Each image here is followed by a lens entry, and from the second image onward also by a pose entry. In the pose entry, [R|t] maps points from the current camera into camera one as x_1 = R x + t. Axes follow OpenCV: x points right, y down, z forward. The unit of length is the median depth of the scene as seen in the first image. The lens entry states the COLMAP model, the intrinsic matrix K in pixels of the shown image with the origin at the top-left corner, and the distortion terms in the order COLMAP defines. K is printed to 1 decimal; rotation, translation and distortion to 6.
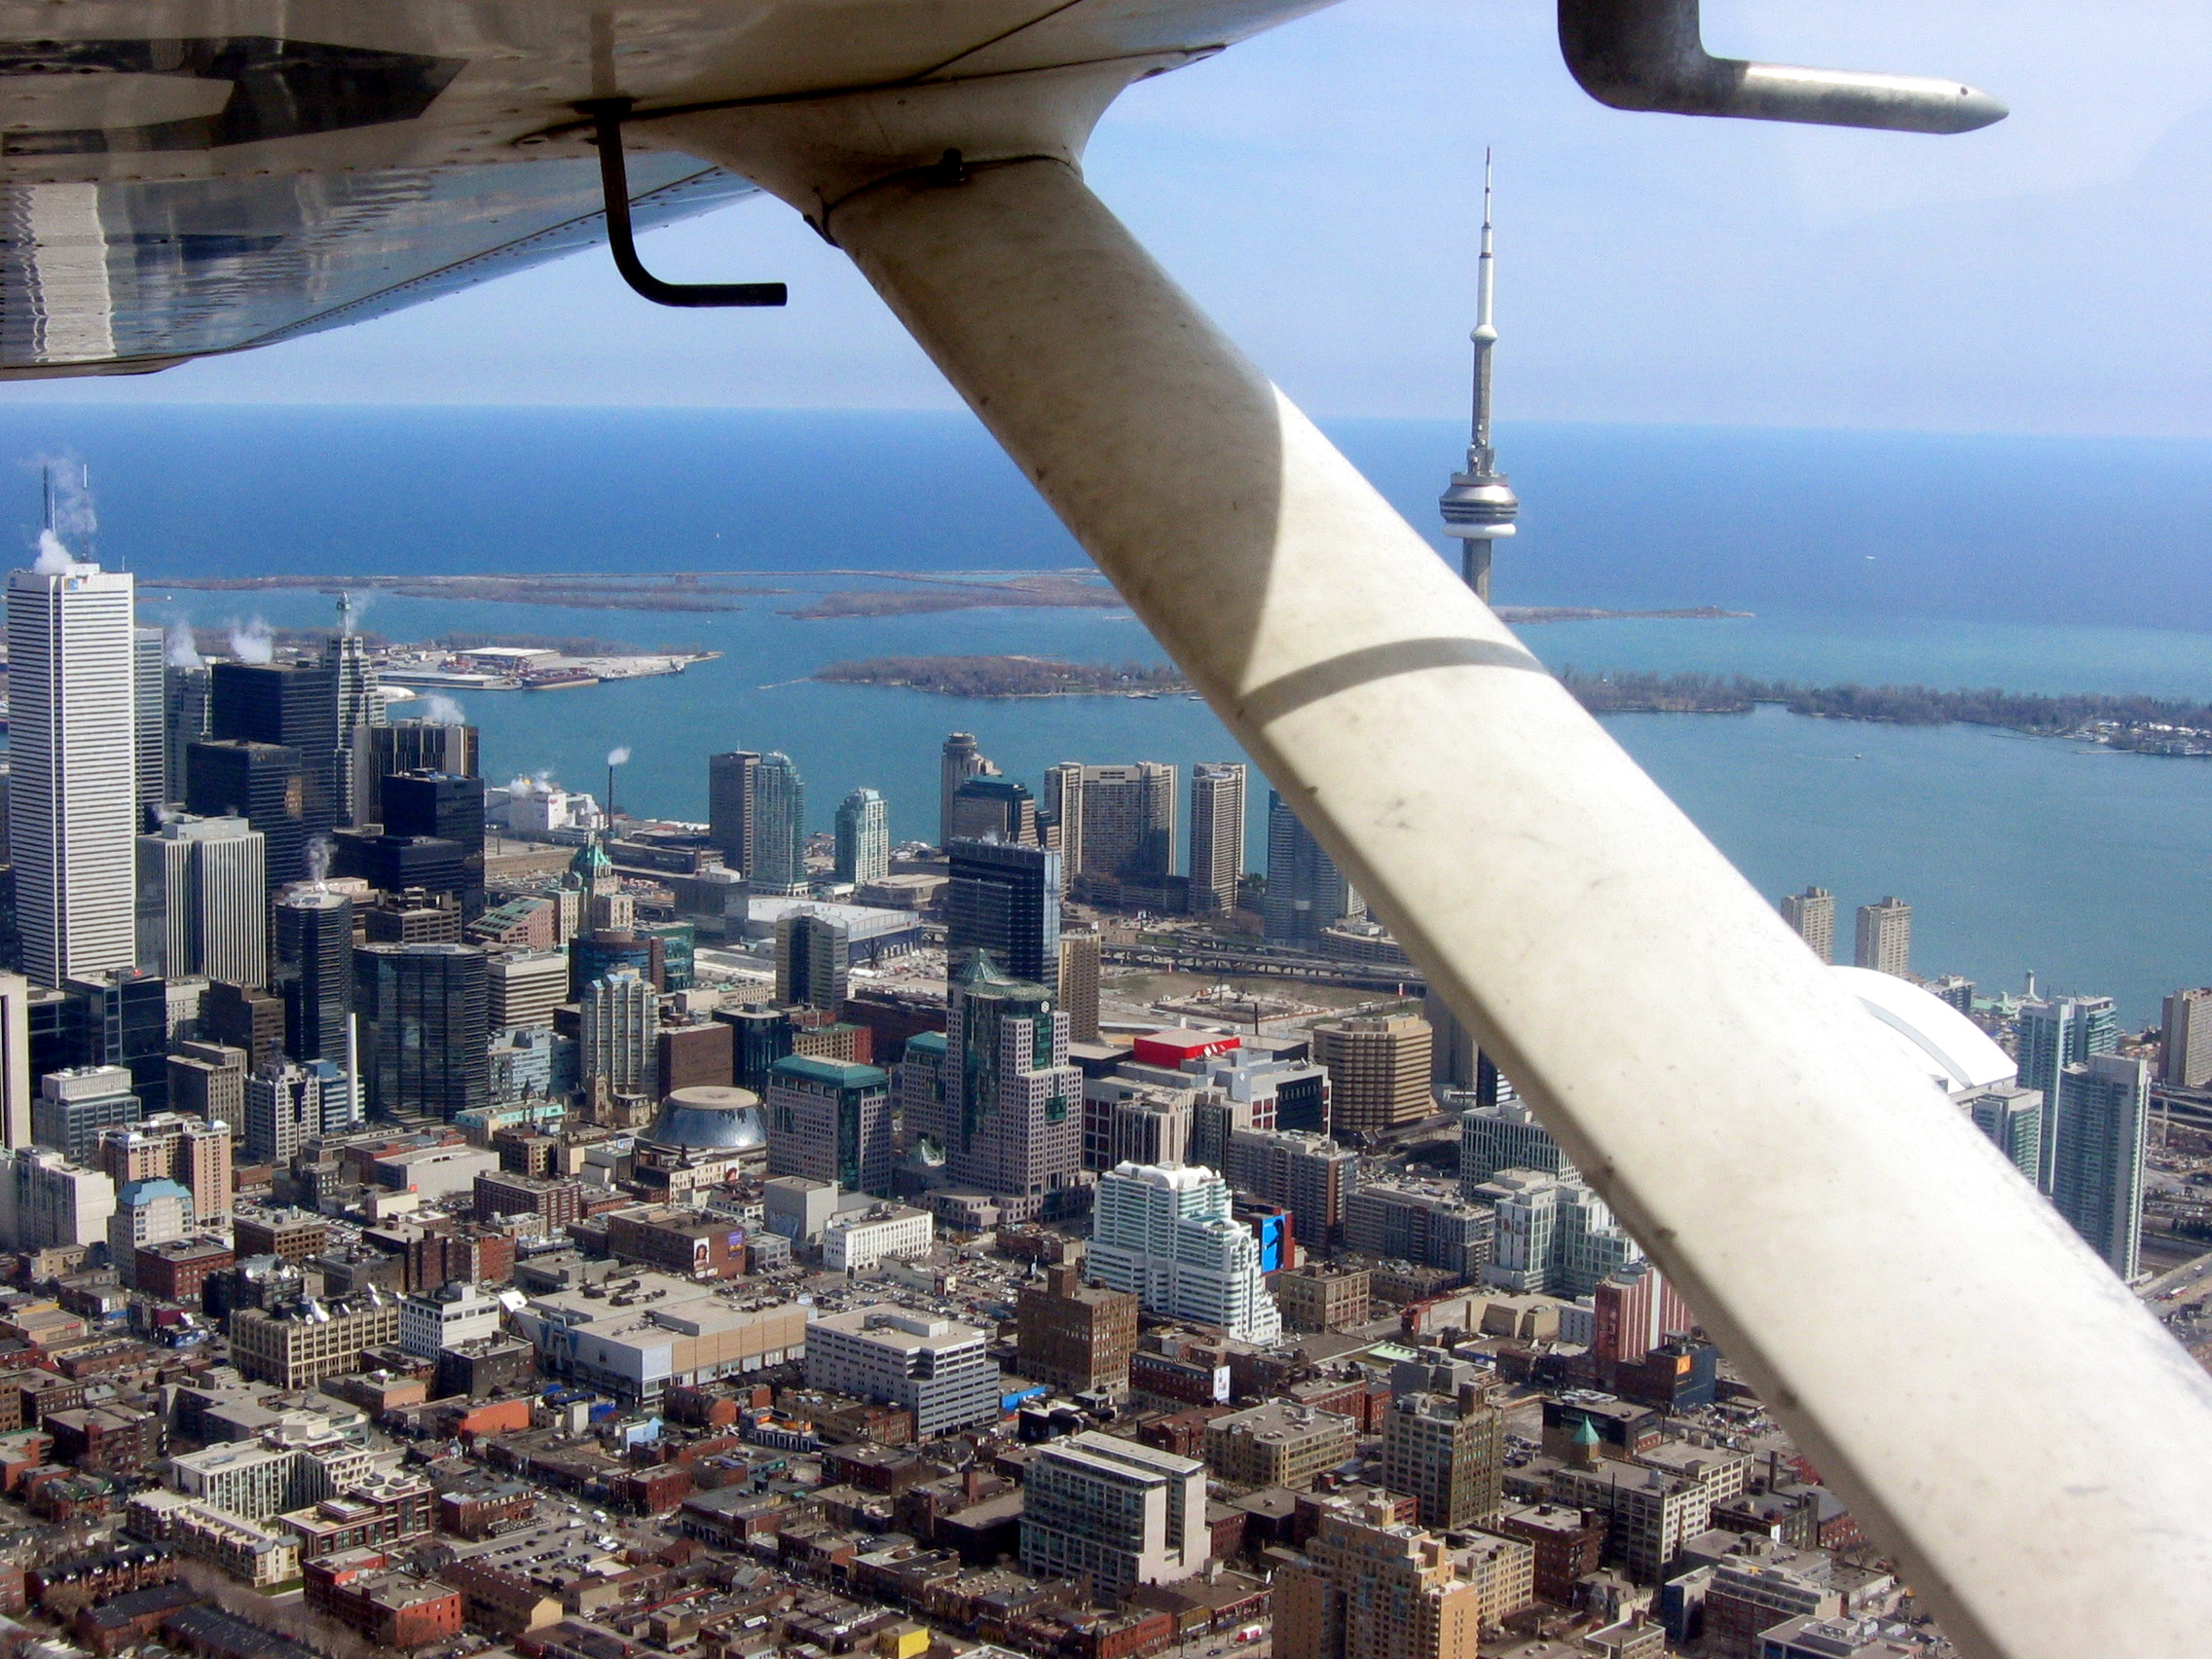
lens RADIAL K [[3620.9, 0, 1091.7], [0, 3620.9, 831.2], [0, 0, 1]] dist [-0.150628, 0.000000]
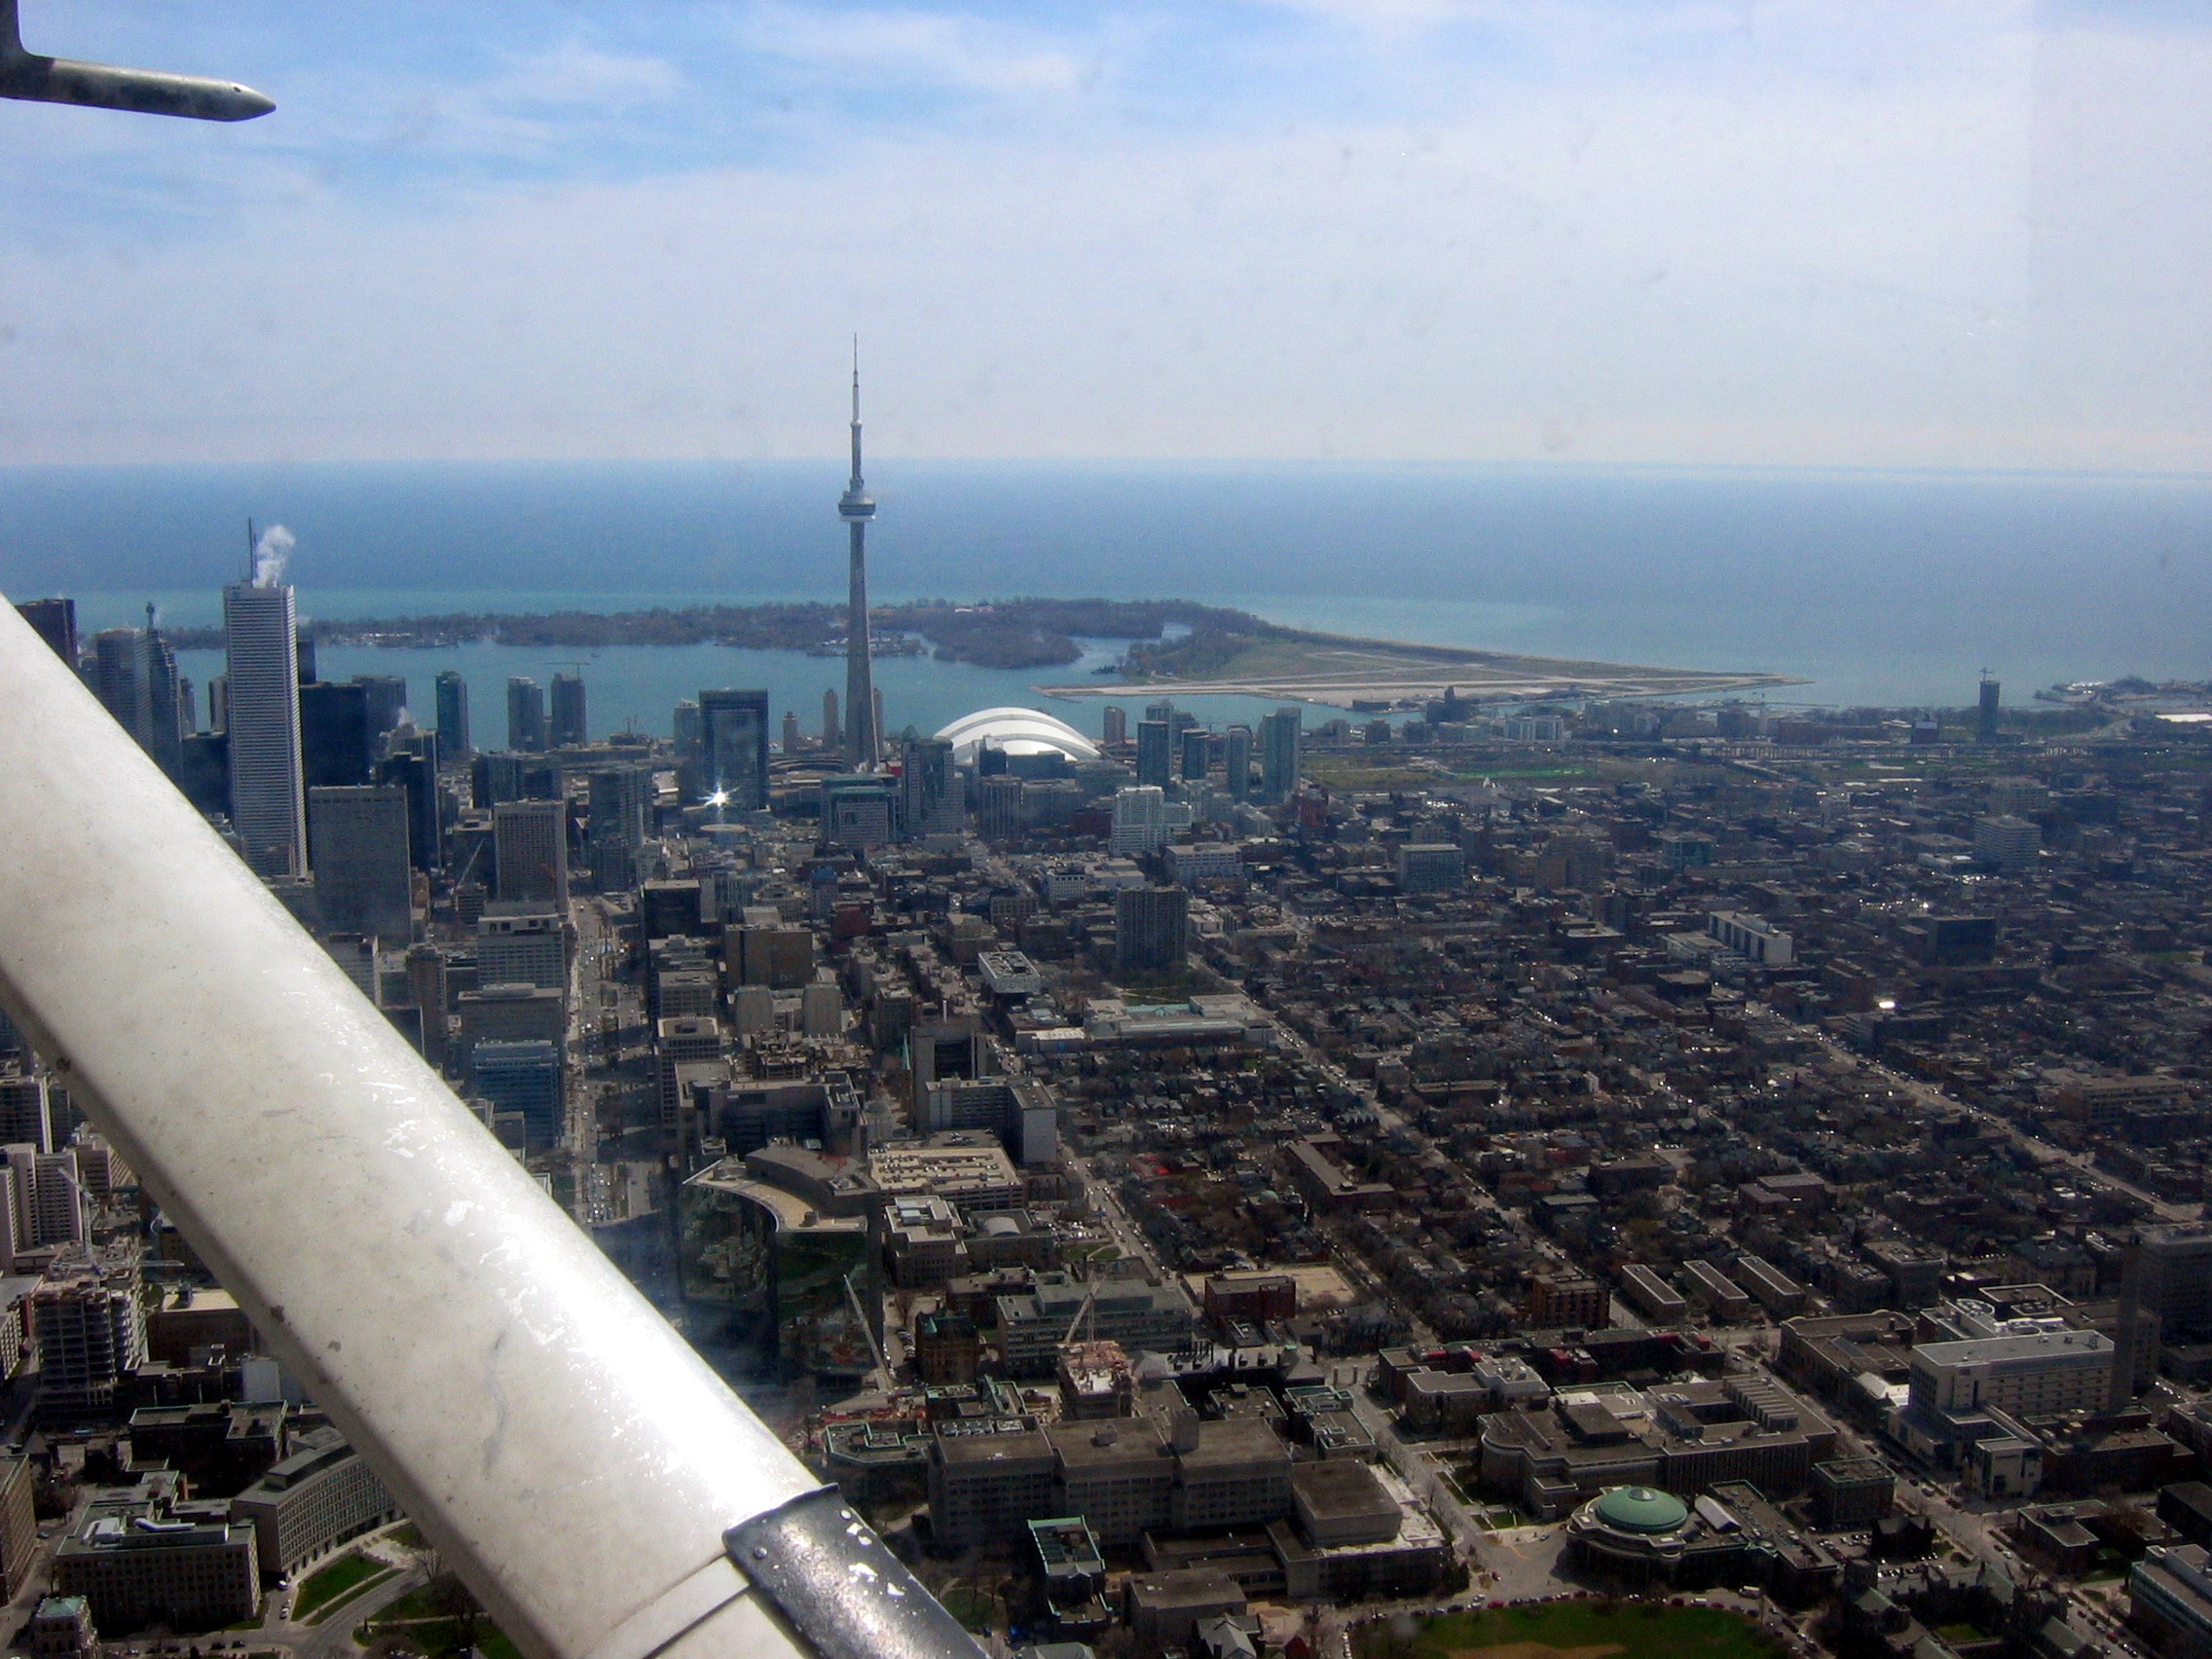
lens RADIAL K [[2479.1, 0, 1103.0], [0, 2479.1, 841.2], [0, 0, 1]] dist [-0.101353, 0.000000]
pose [[0.591795, -0.149366, 0.792129, -1.126983], [0.110716, 0.988431, 0.103666, -0.037259], [-0.798449, 0.026352, 0.601486, 0.047655]]
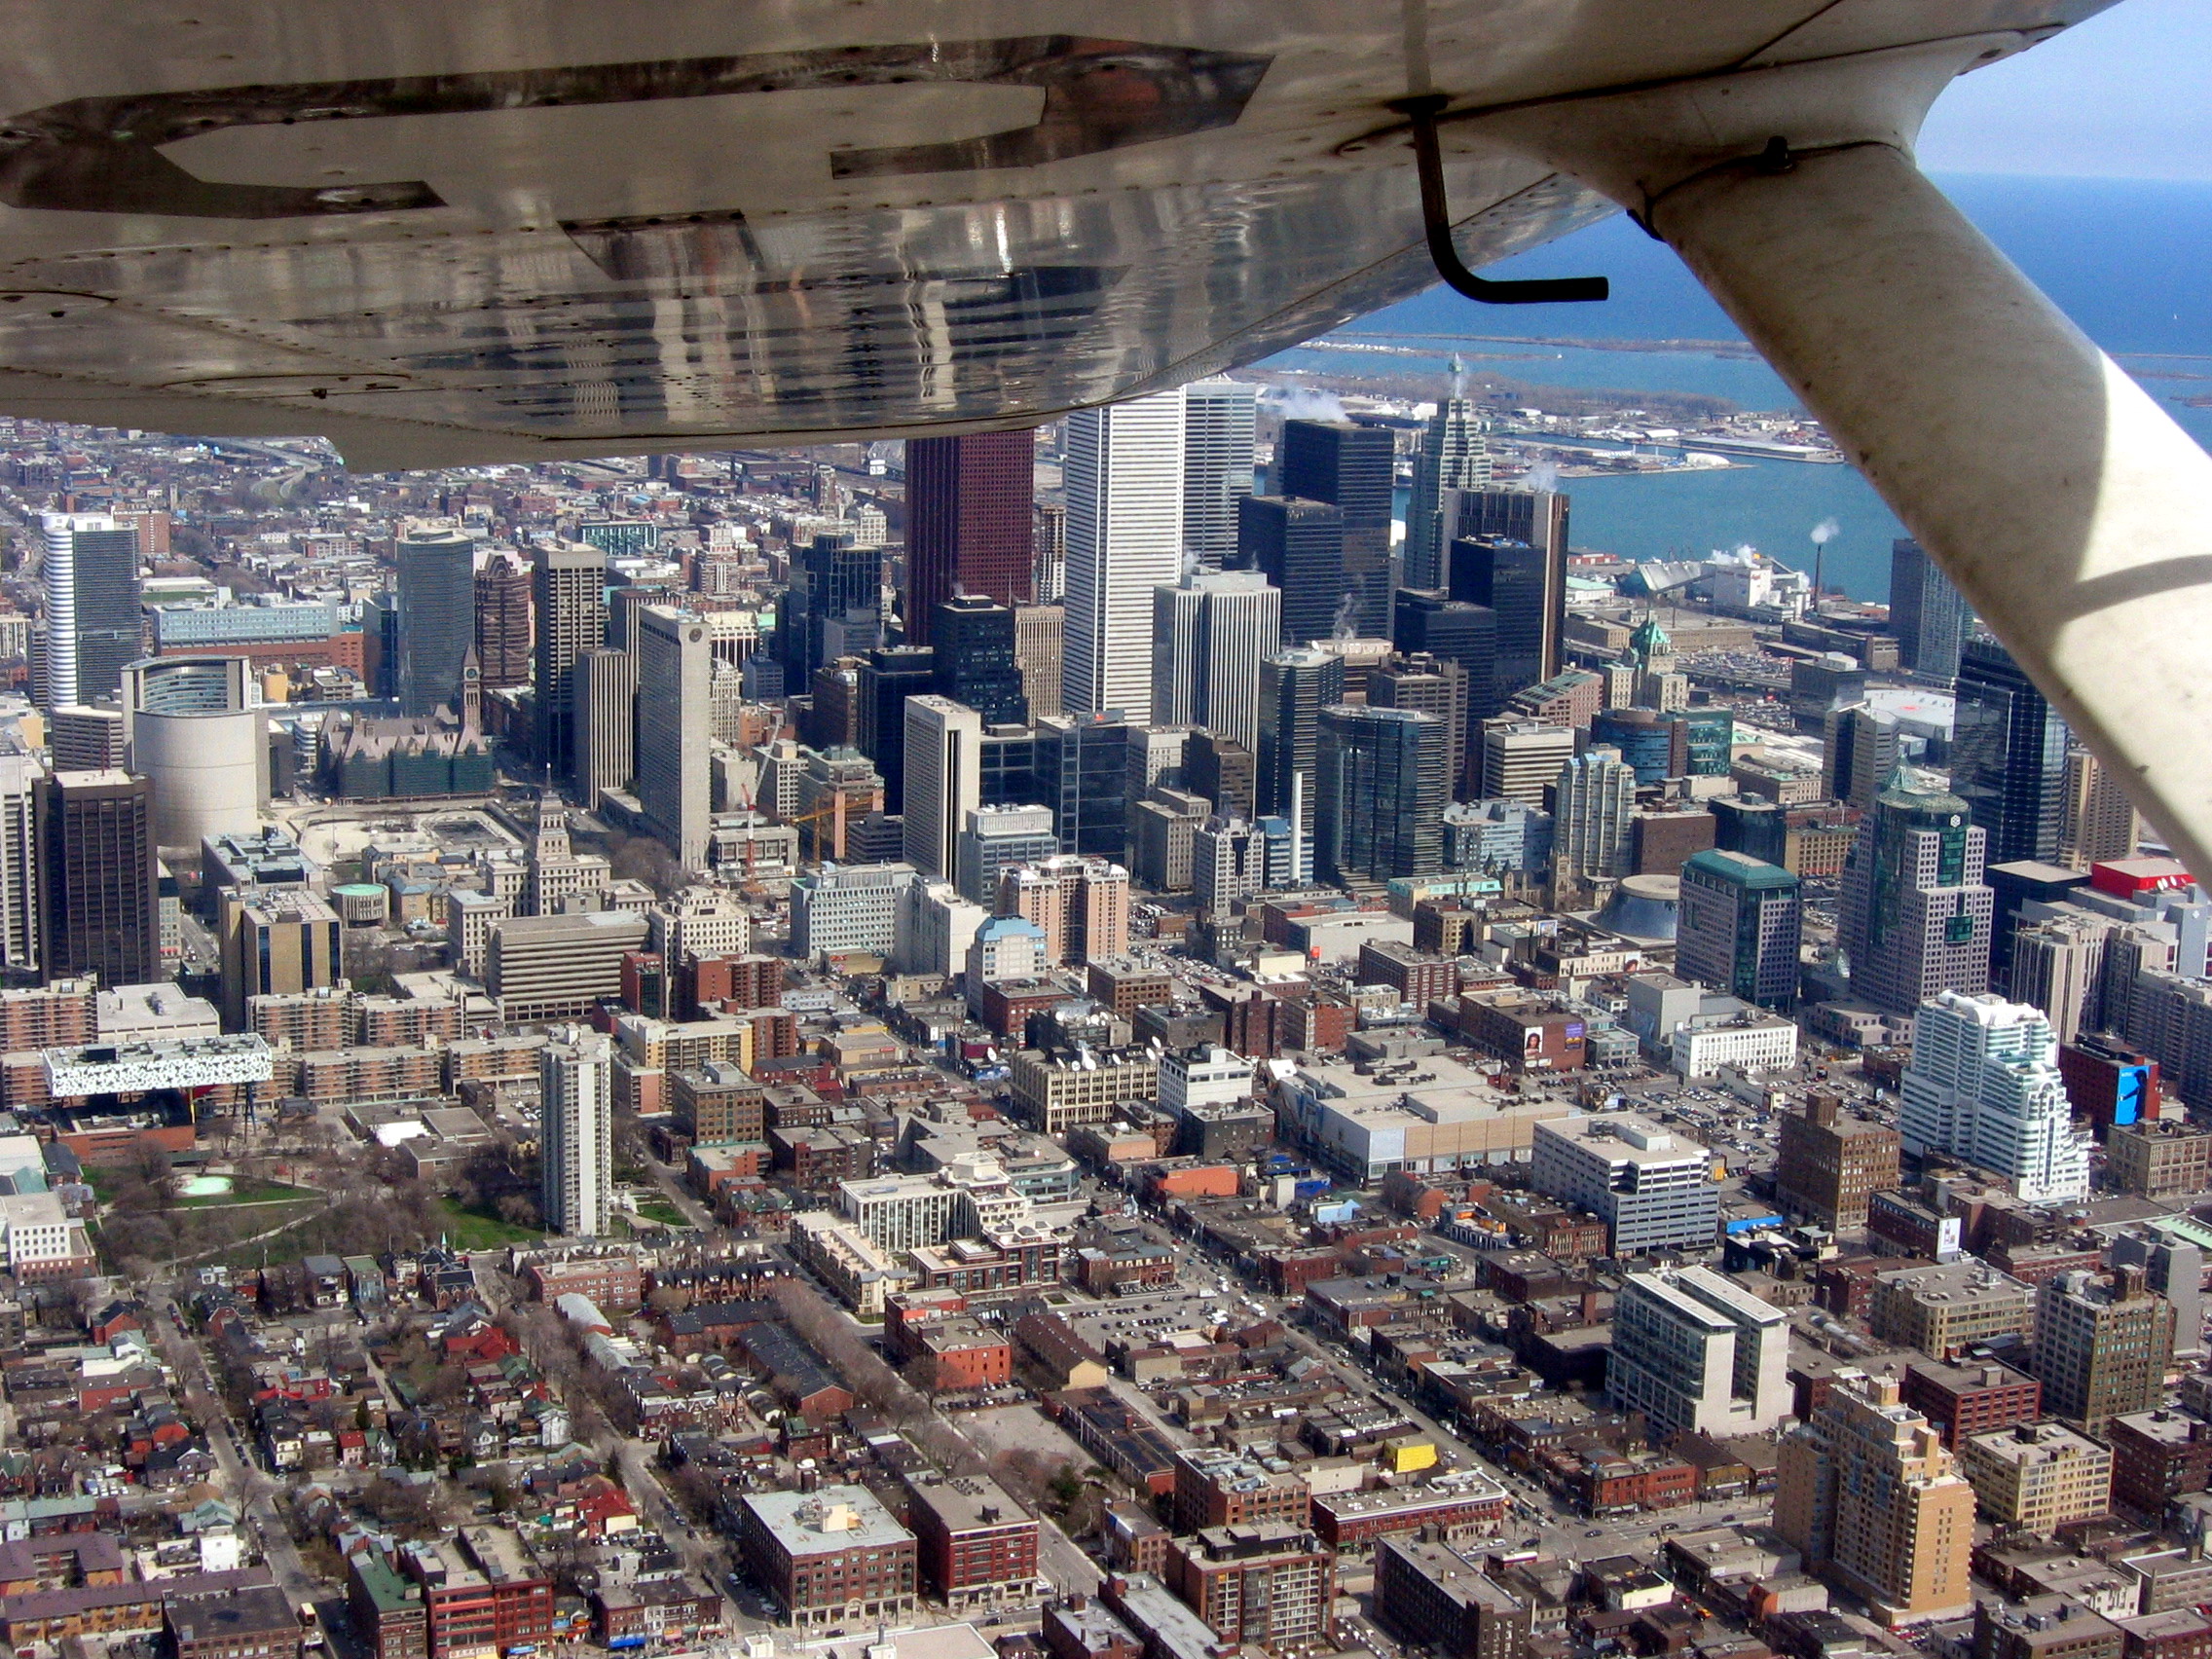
lens RADIAL K [[3620.9, 0, 1057.9], [0, 3620.9, 851.1], [0, 0, 1]] dist [-0.150628, 0.000000]
pose [[0.906361, 0.084971, -0.413871, 0.161776], [-0.055804, 0.995062, 0.082085, -0.007082], [0.418802, -0.051303, 0.906627, 0.056410]]
